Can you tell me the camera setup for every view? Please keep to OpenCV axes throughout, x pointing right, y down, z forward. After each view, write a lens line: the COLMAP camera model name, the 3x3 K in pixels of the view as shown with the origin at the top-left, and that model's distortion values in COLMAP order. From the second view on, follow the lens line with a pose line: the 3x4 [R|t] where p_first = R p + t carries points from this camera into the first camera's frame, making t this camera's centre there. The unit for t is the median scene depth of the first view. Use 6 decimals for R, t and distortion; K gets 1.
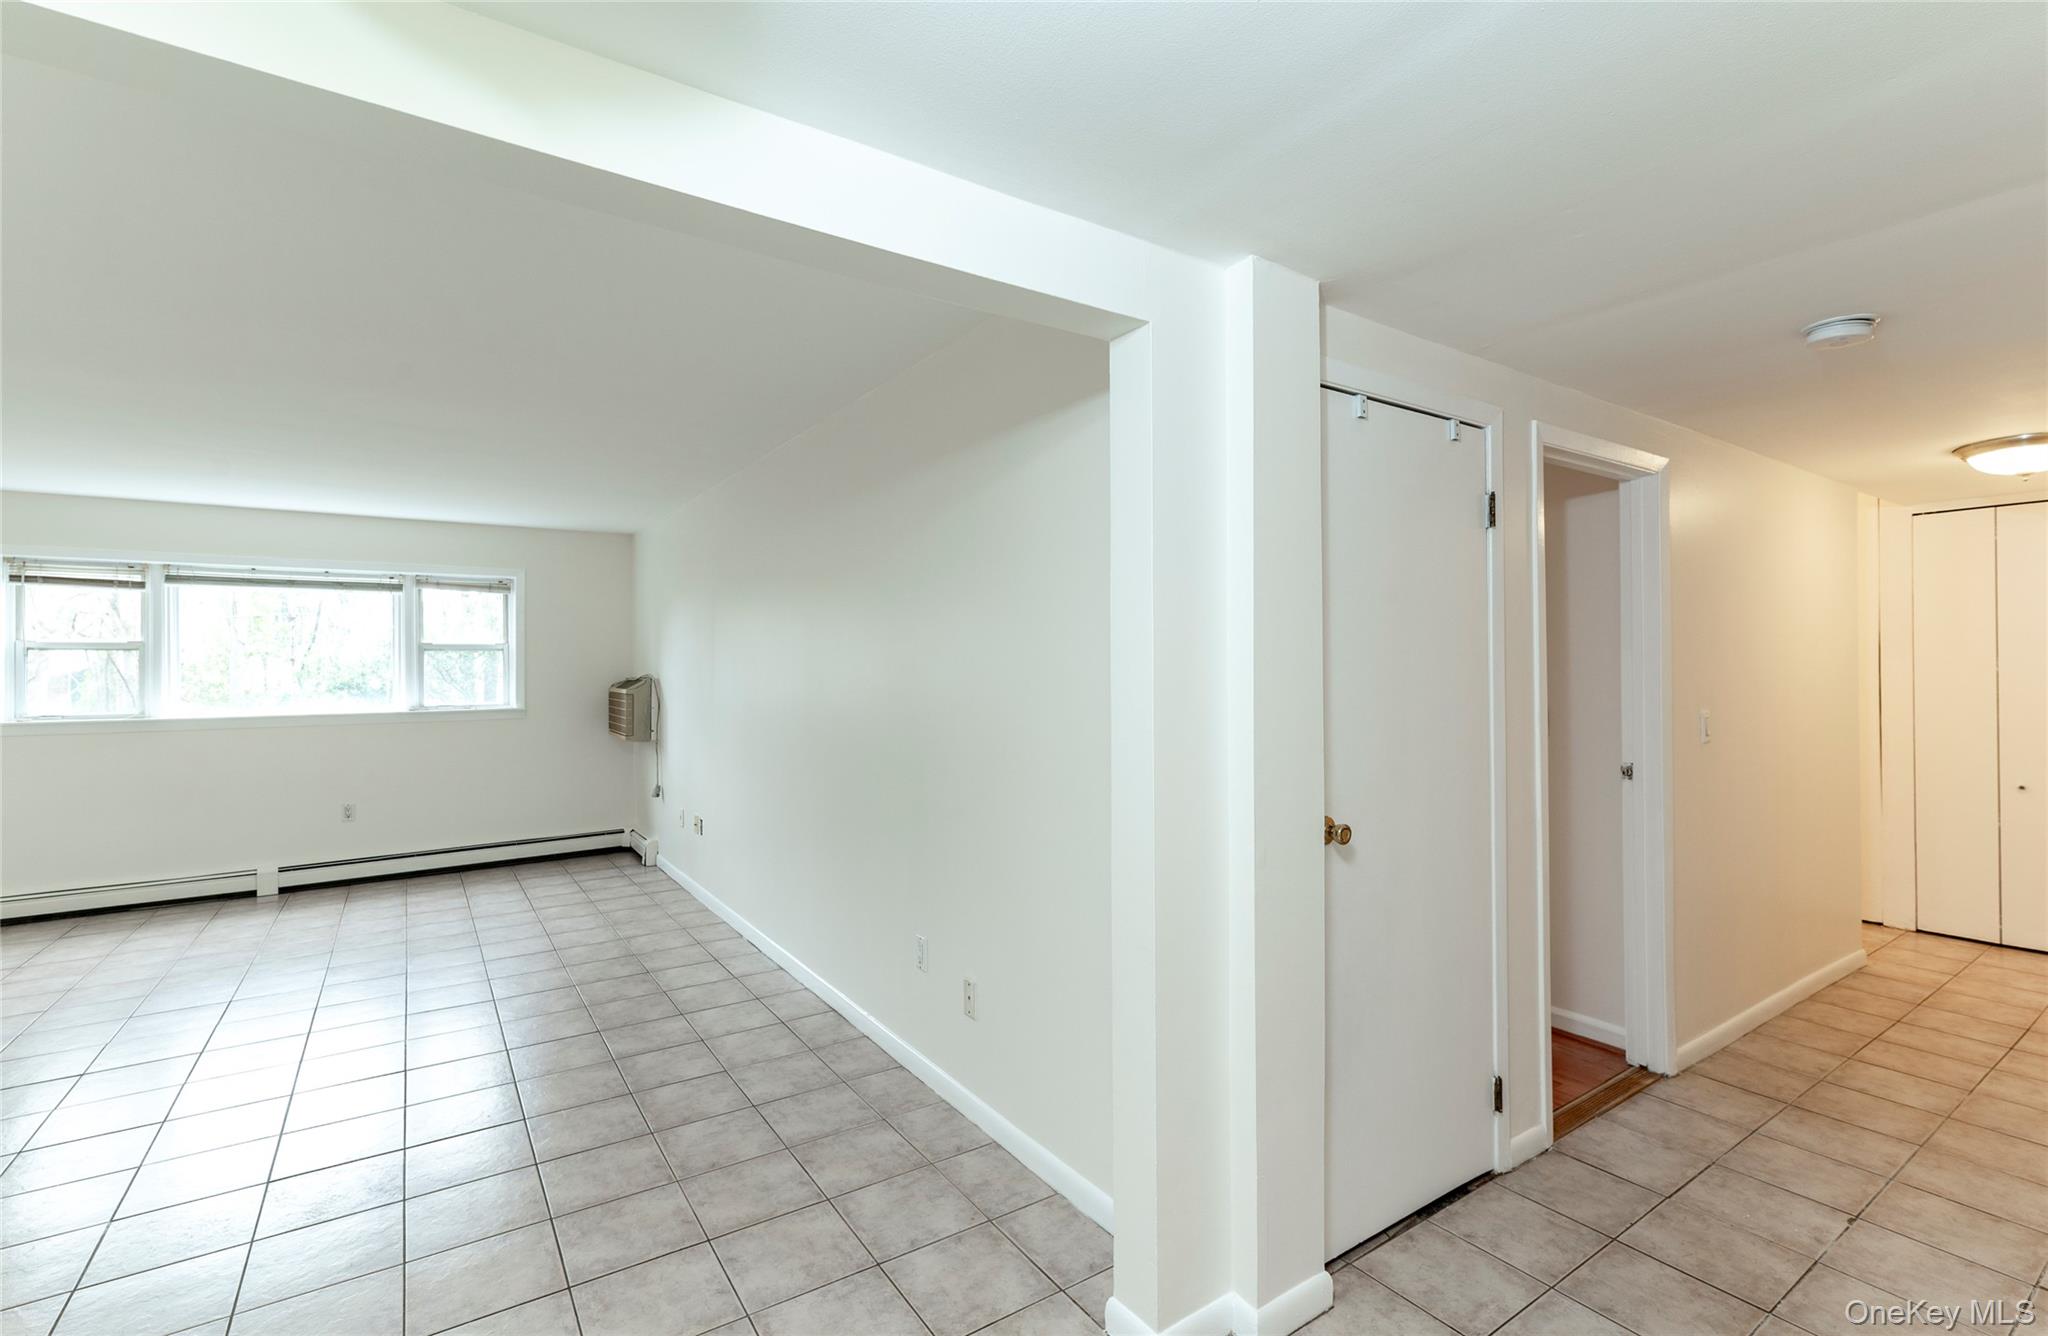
lens RADIAL K [[909.9, 0, 1024.0], [0, 909.9, 668.0], [0, 0, 1]] dist [-0.000739, 0.000491]
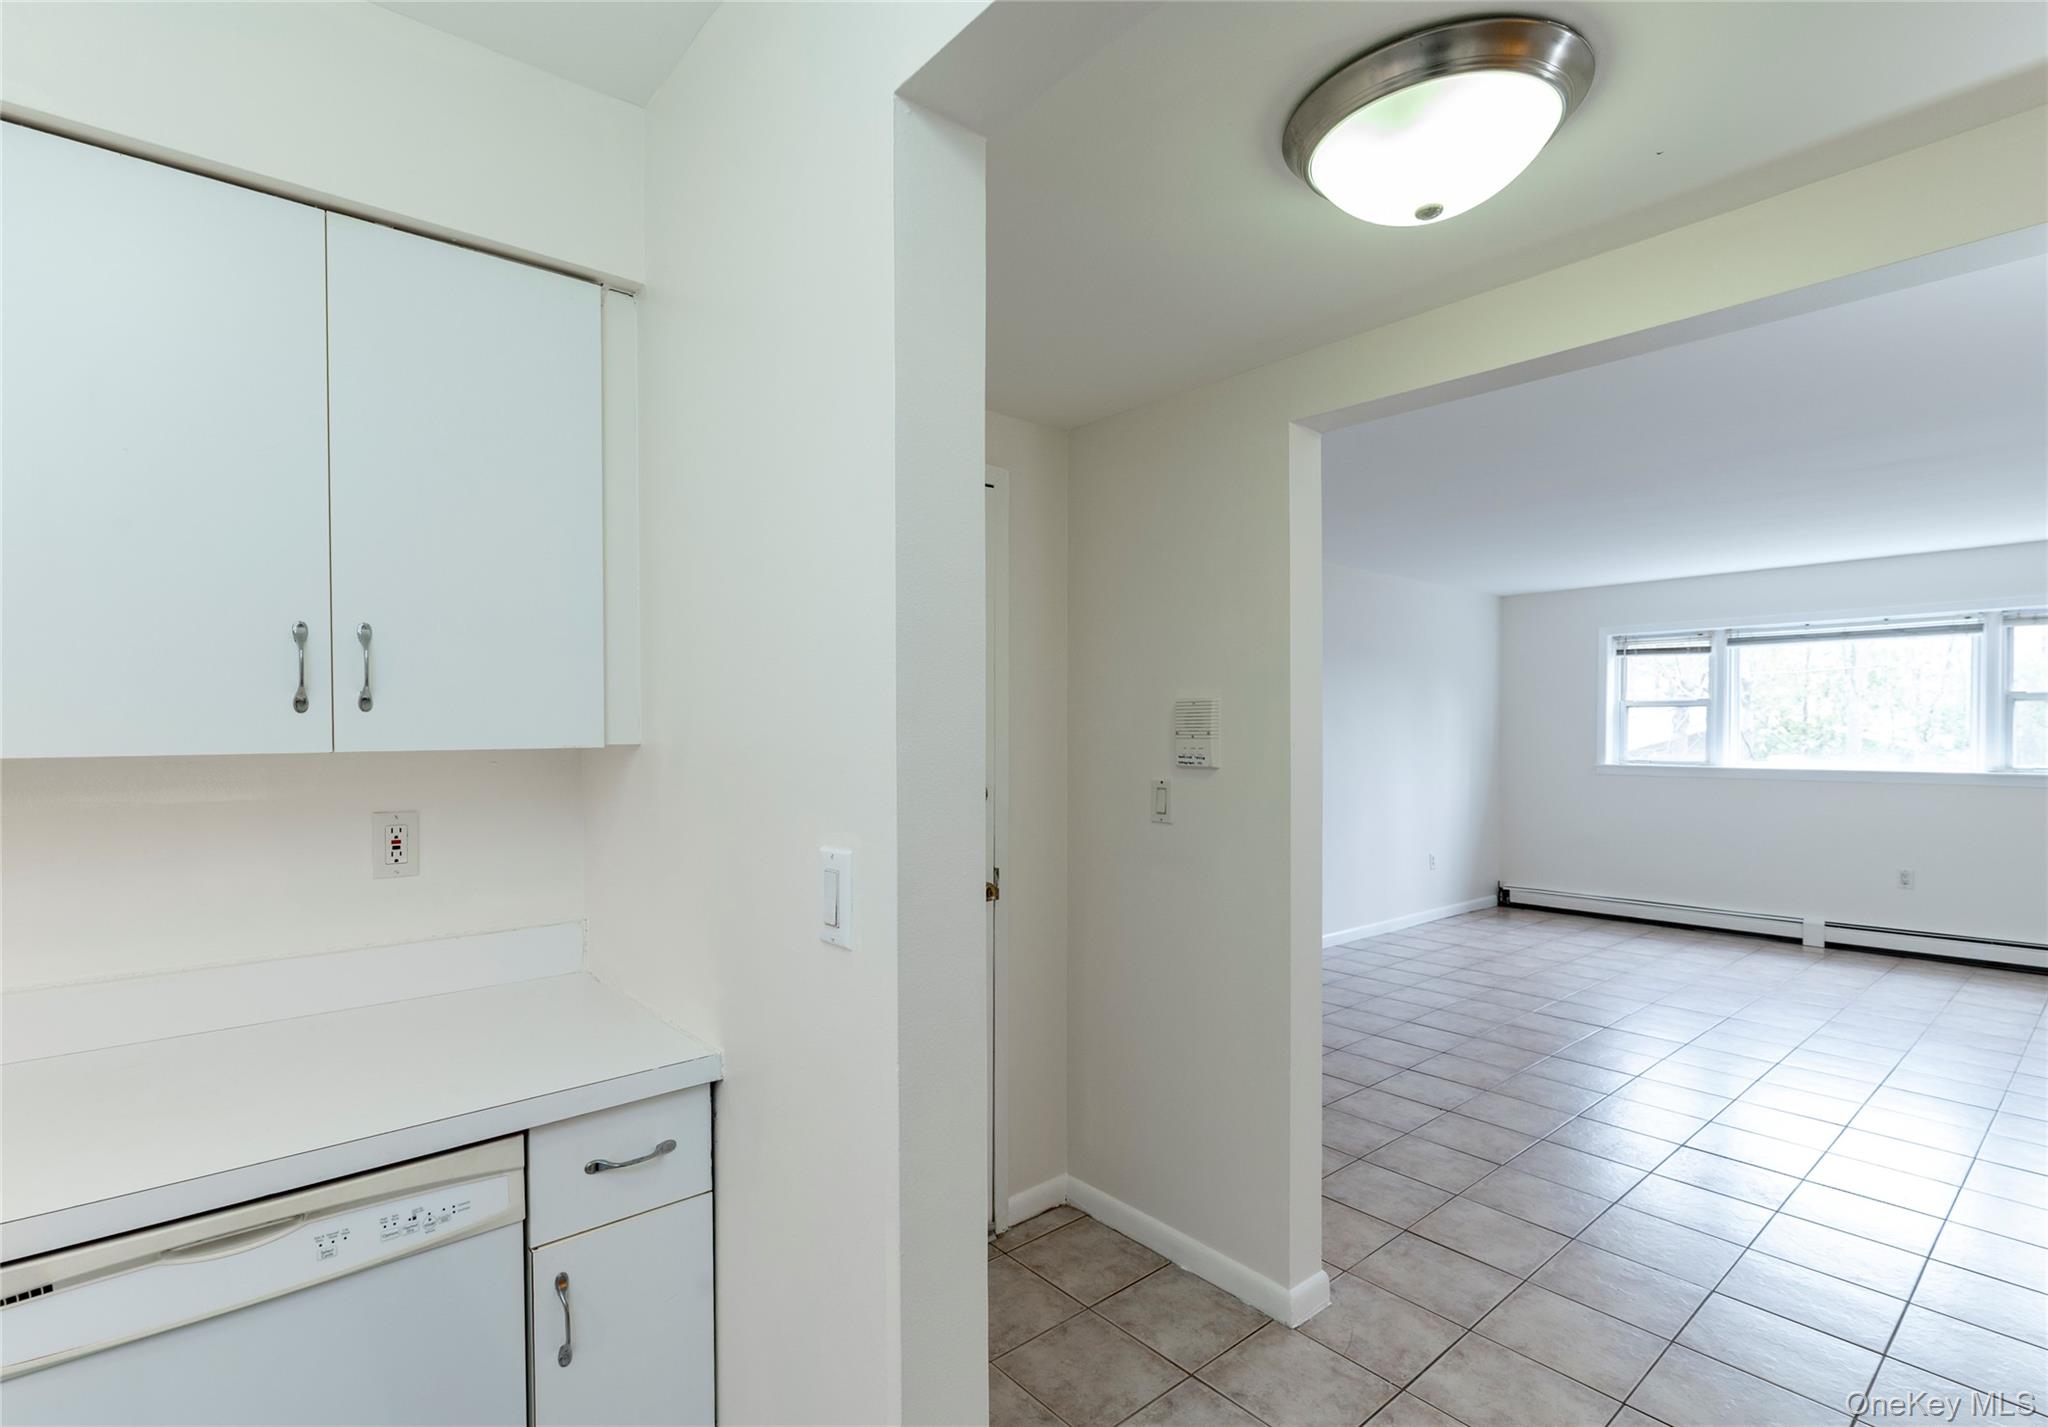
lens RADIAL K [[955.4, 0, 963.1], [0, 955.4, 745.6], [0, 0, 1]] dist [-0.001562, 0.000752]
pose [[0.075927, 0.024038, -0.996824, 0.150195], [0.001690, 0.999705, 0.024236, -0.001115], [0.997112, -0.003525, 0.075864, -0.024137]]
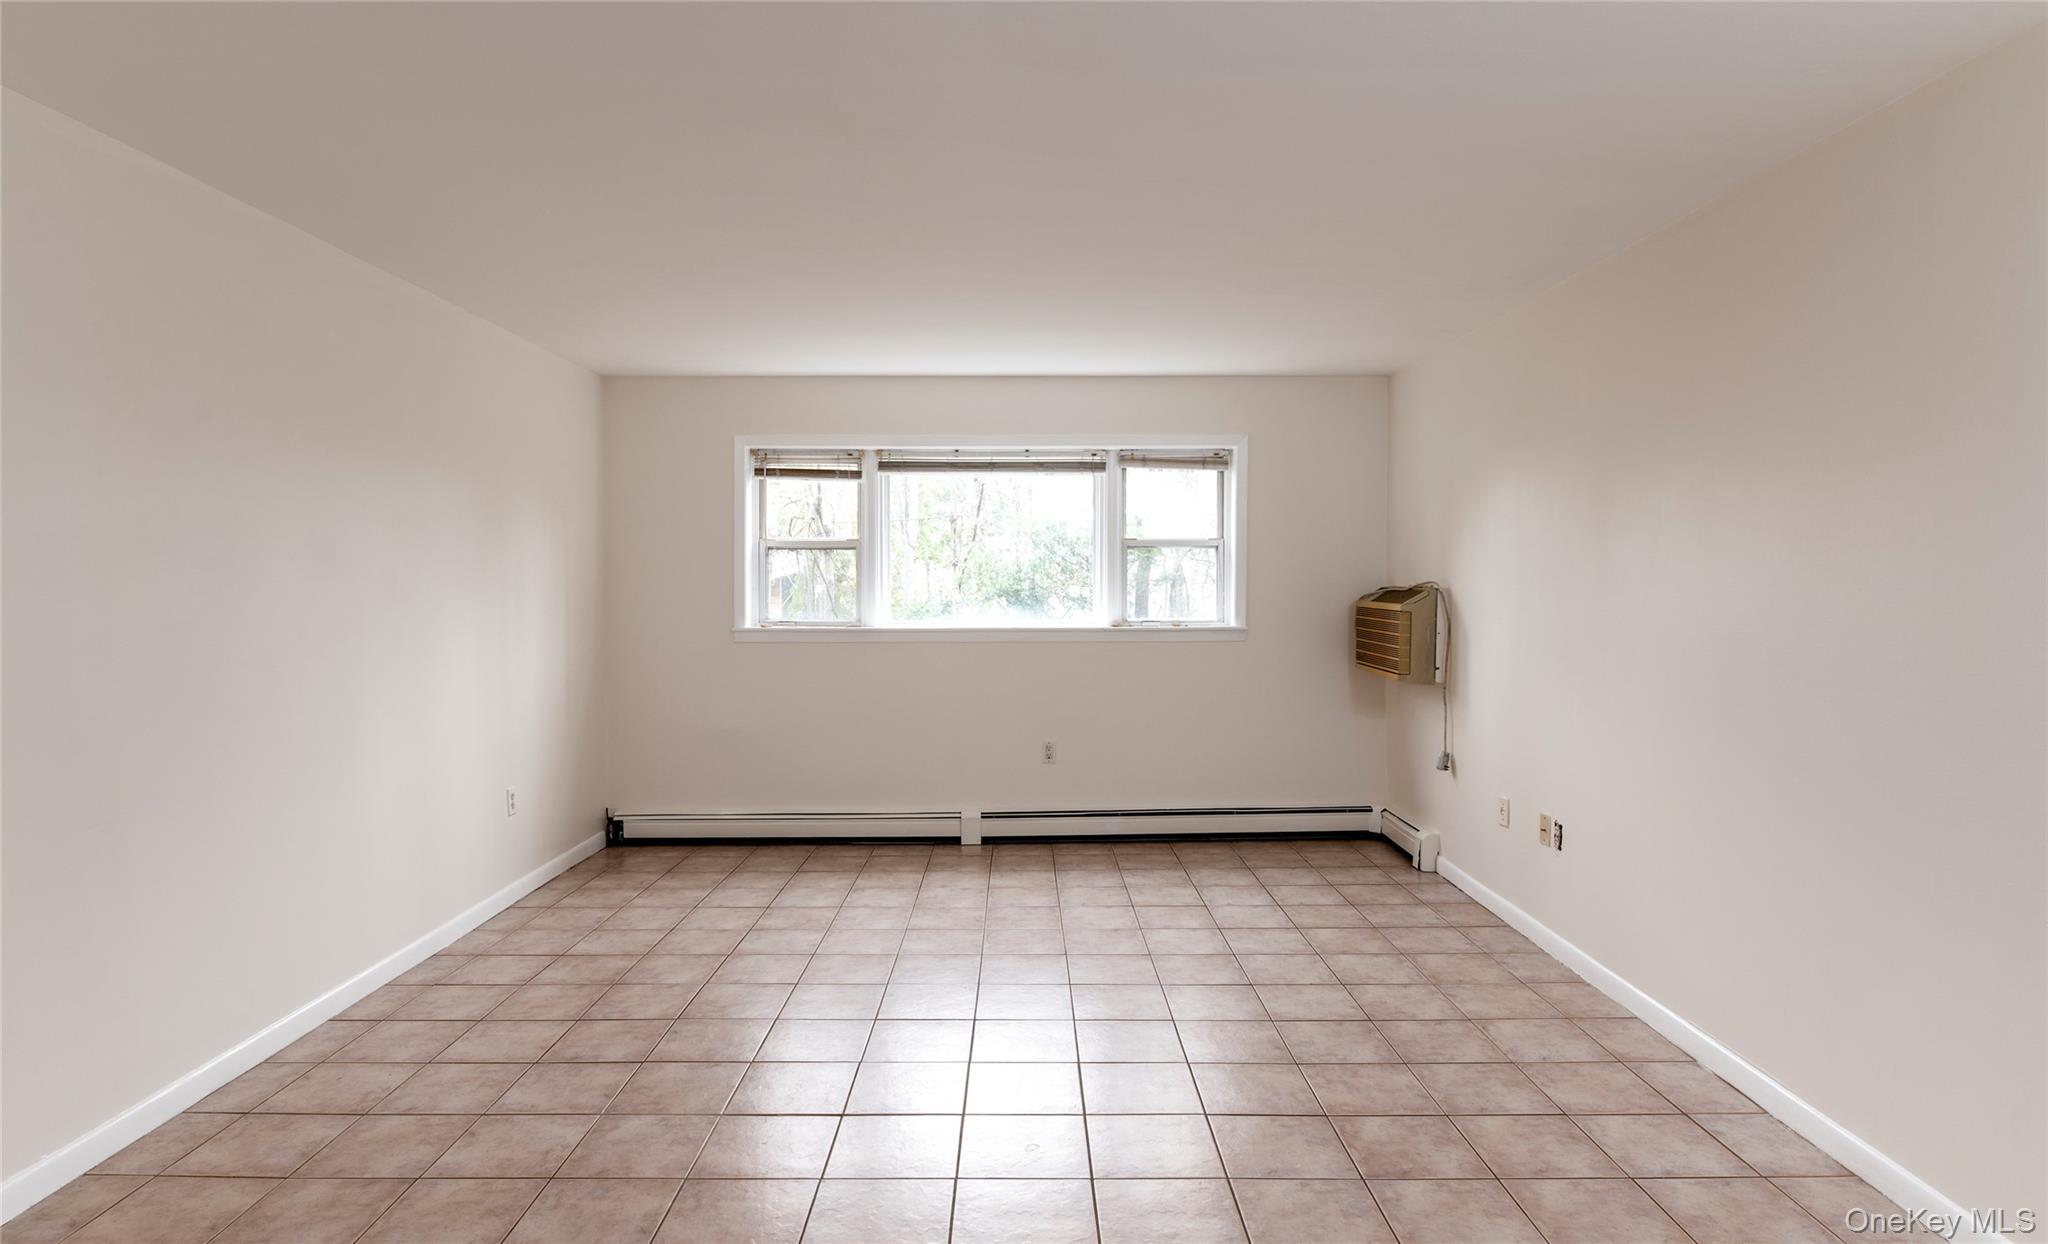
lens RADIAL K [[1122.9, 0, 1024.0], [0, 1122.9, 622.0], [0, 0, 1]] dist [-0.002633, -0.001813]
pose [[0.830000, 0.027278, -0.557096, -0.223136], [-0.005227, 0.999140, 0.041136, 0.004731], [0.557739, -0.031231, 0.829429, 0.181507]]
